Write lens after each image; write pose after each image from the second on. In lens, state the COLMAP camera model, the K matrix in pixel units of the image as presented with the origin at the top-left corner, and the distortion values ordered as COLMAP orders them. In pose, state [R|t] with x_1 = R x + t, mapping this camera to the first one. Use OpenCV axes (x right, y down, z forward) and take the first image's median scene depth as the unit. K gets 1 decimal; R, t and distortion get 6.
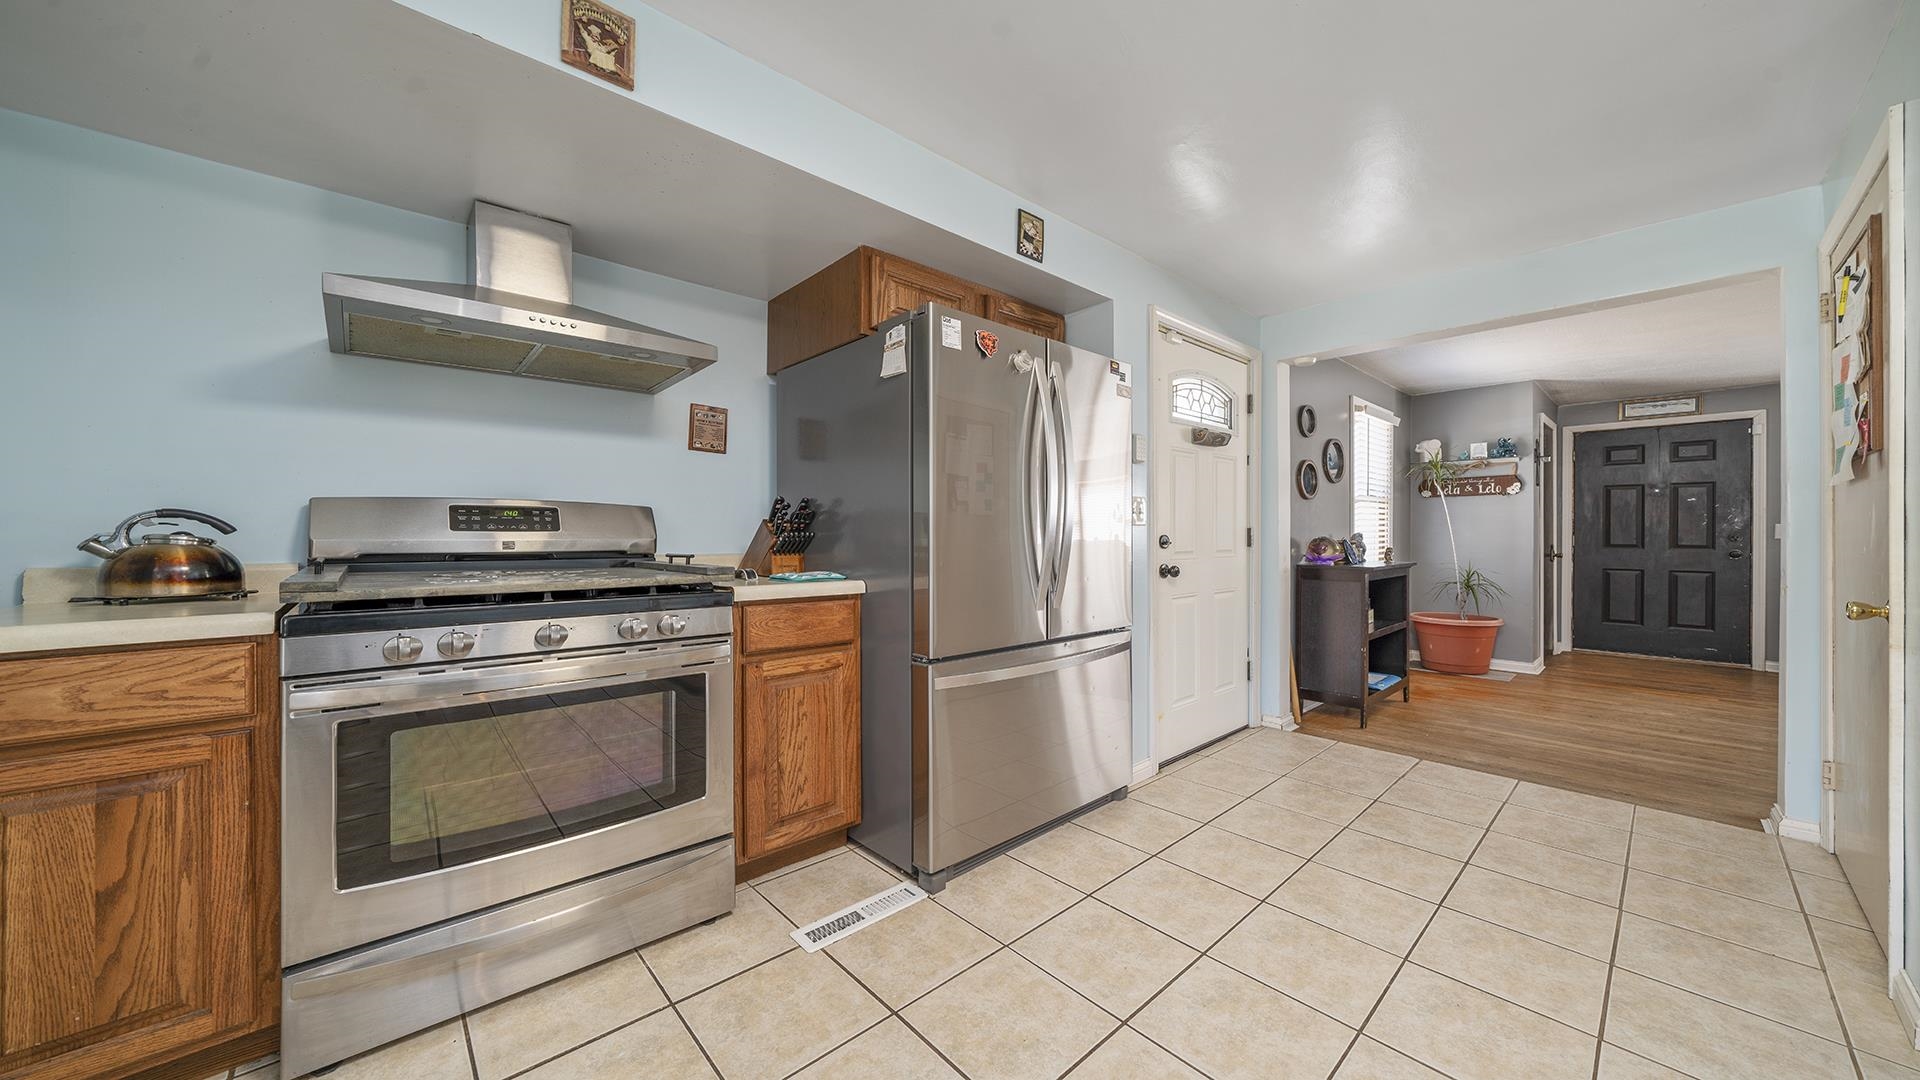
lens RADIAL K [[660.5, 0, 956.1], [0, 660.5, 533.9], [0, 0, 1]] dist [-0.002563, -0.000119]
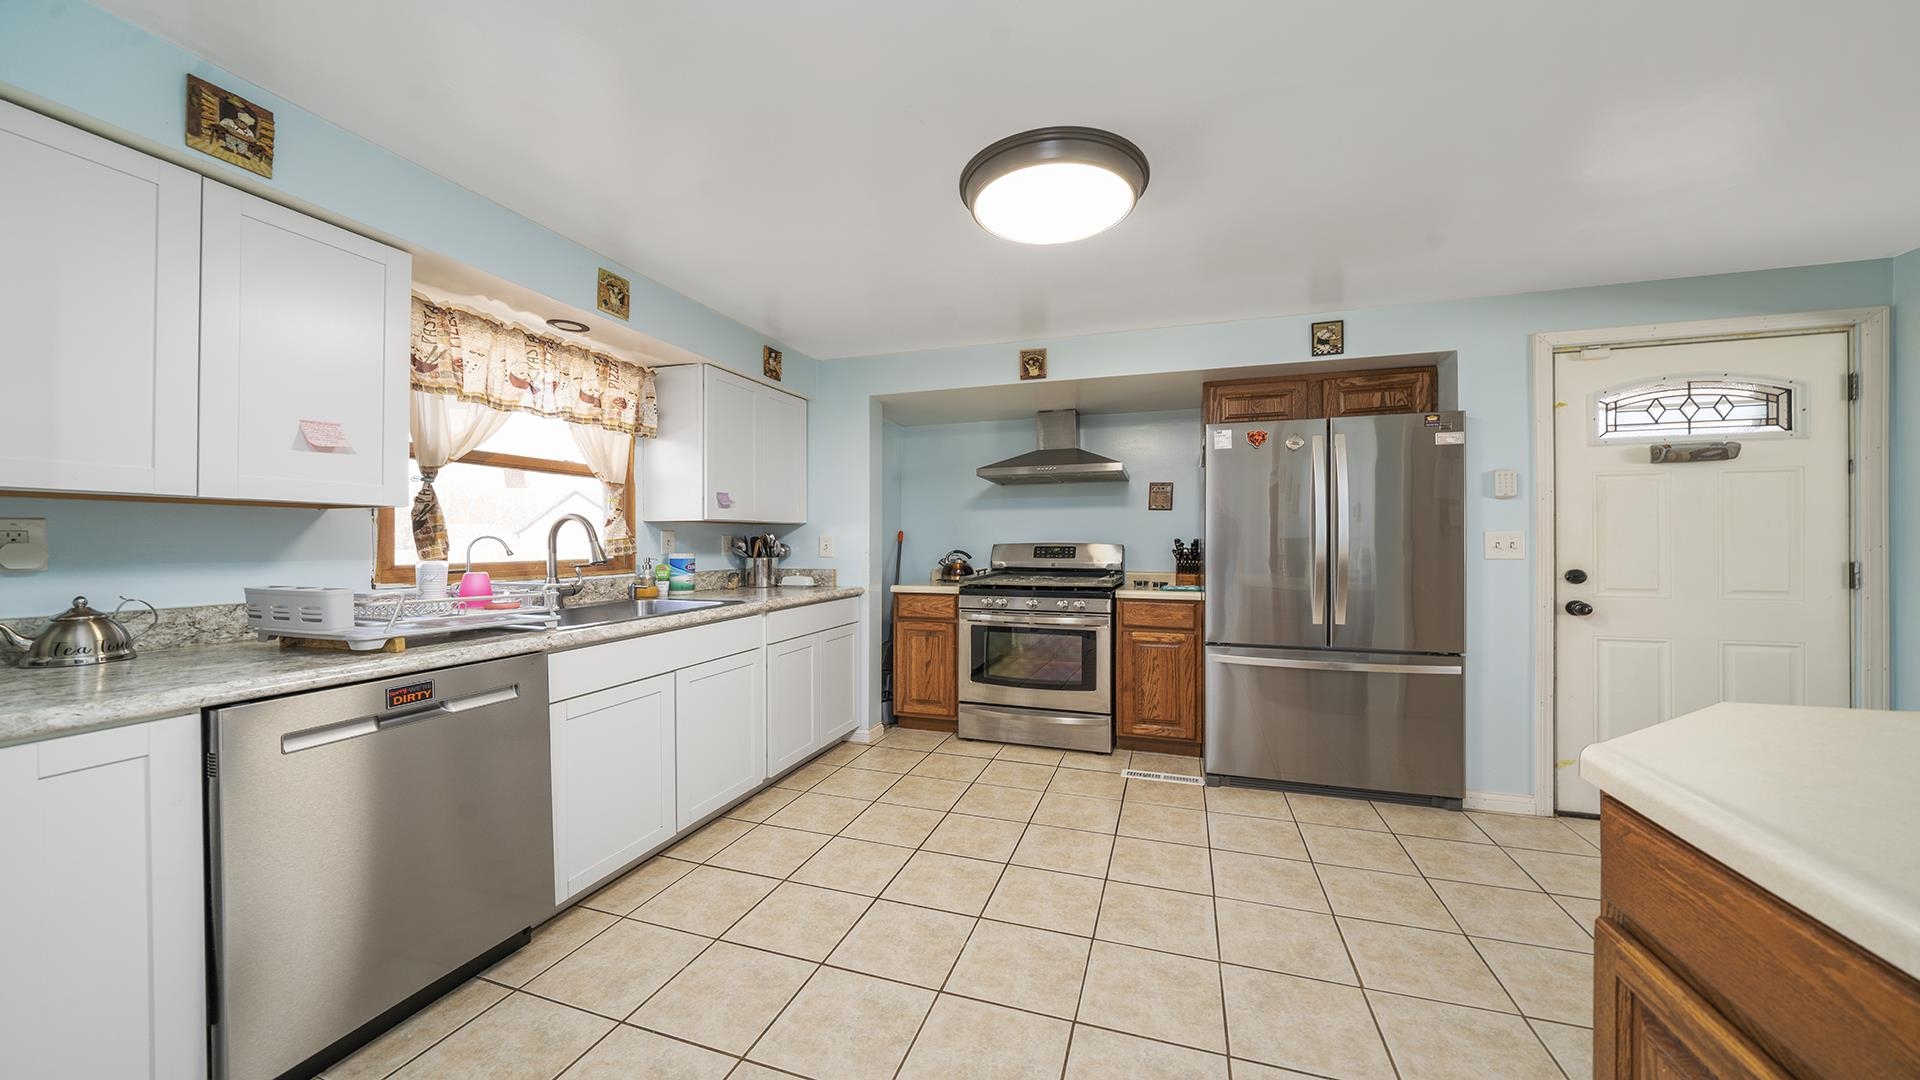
lens RADIAL K [[651.0, 0, 960.0], [0, 651.0, 540.0], [0, 0, 1]] dist [-0.008050, 0.000044]
pose [[0.489500, -0.003915, -0.871994, 1.134434], [0.001808, 0.999992, -0.003475, -0.062568], [0.872001, 0.000125, 0.489504, -0.342686]]
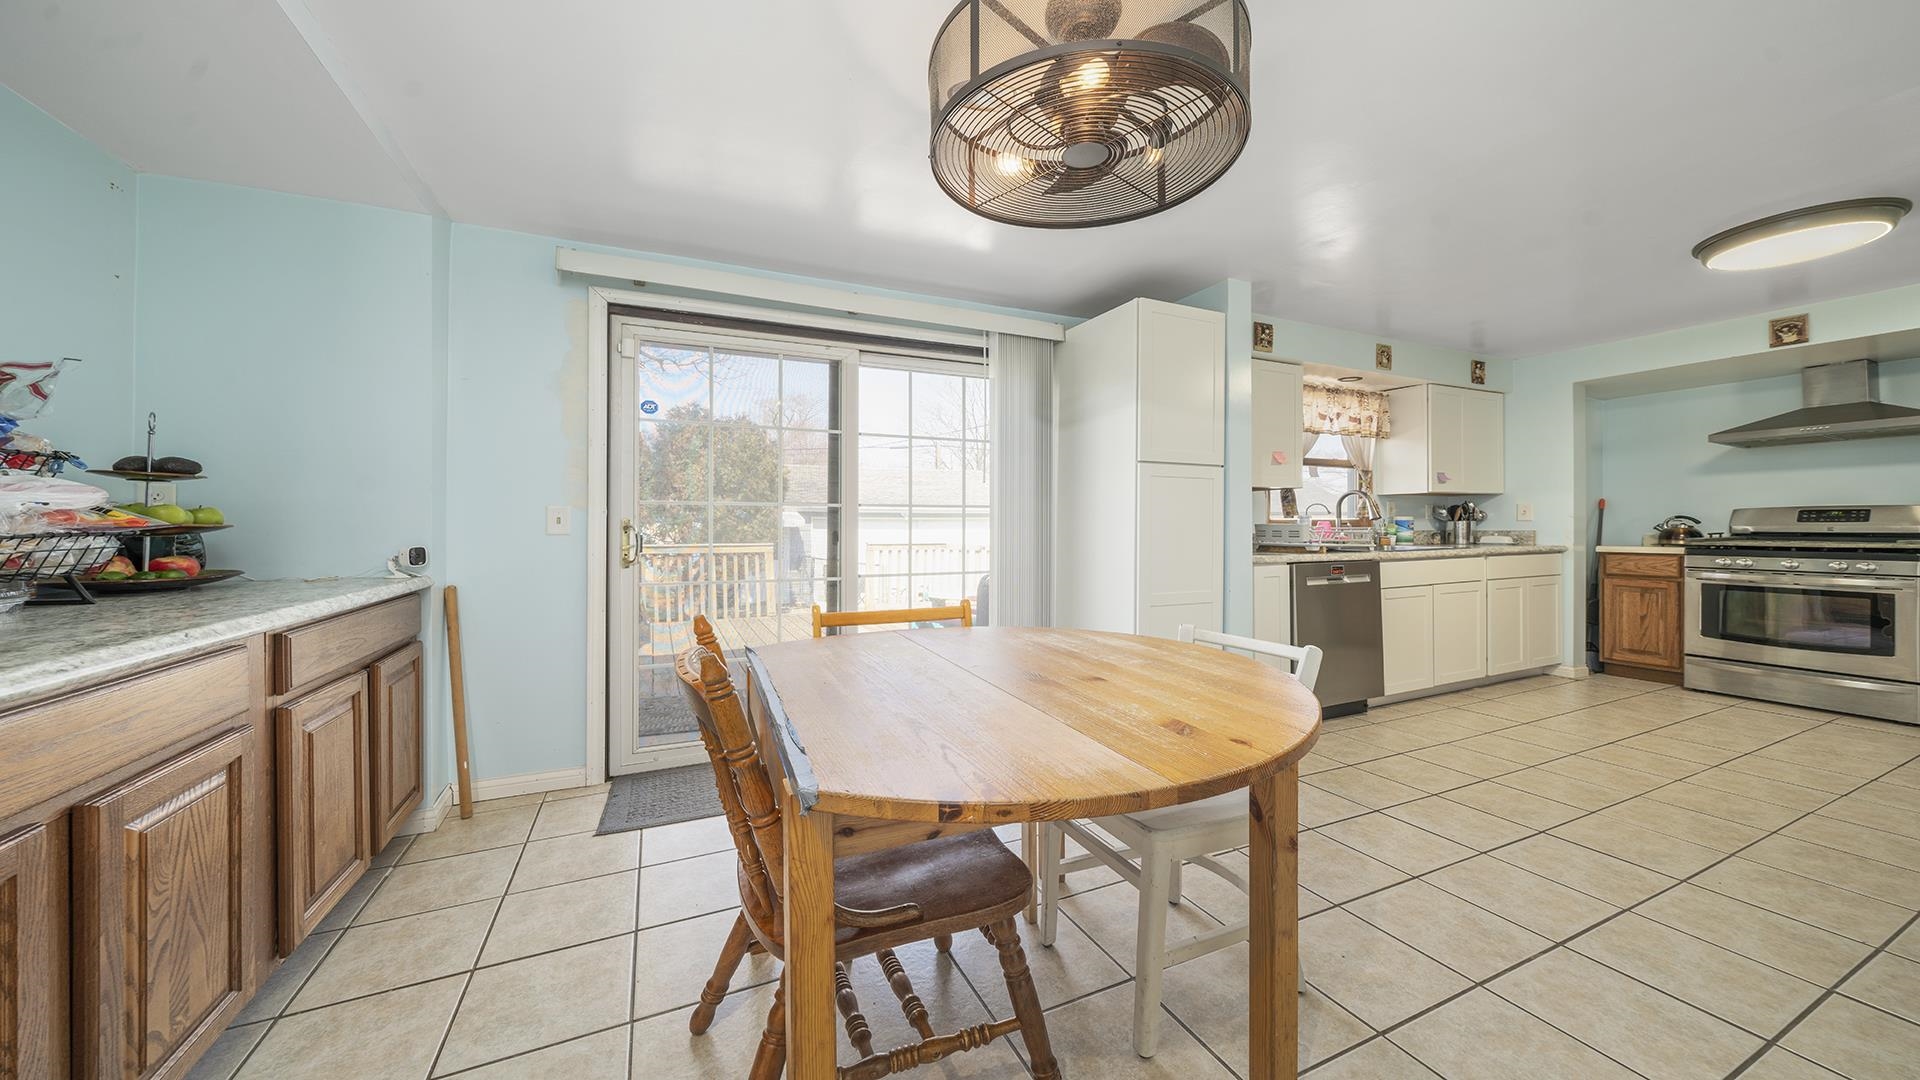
lens RADIAL K [[660.6, 0, 966.4], [0, 660.6, 524.8], [0, 0, 1]] dist [-0.008415, 0.000081]
pose [[-0.302616, -0.002834, -0.953108, 2.214934], [0.002701, 0.999989, -0.003831, 0.005452], [0.953109, -0.003734, -0.302605, -1.004218]]
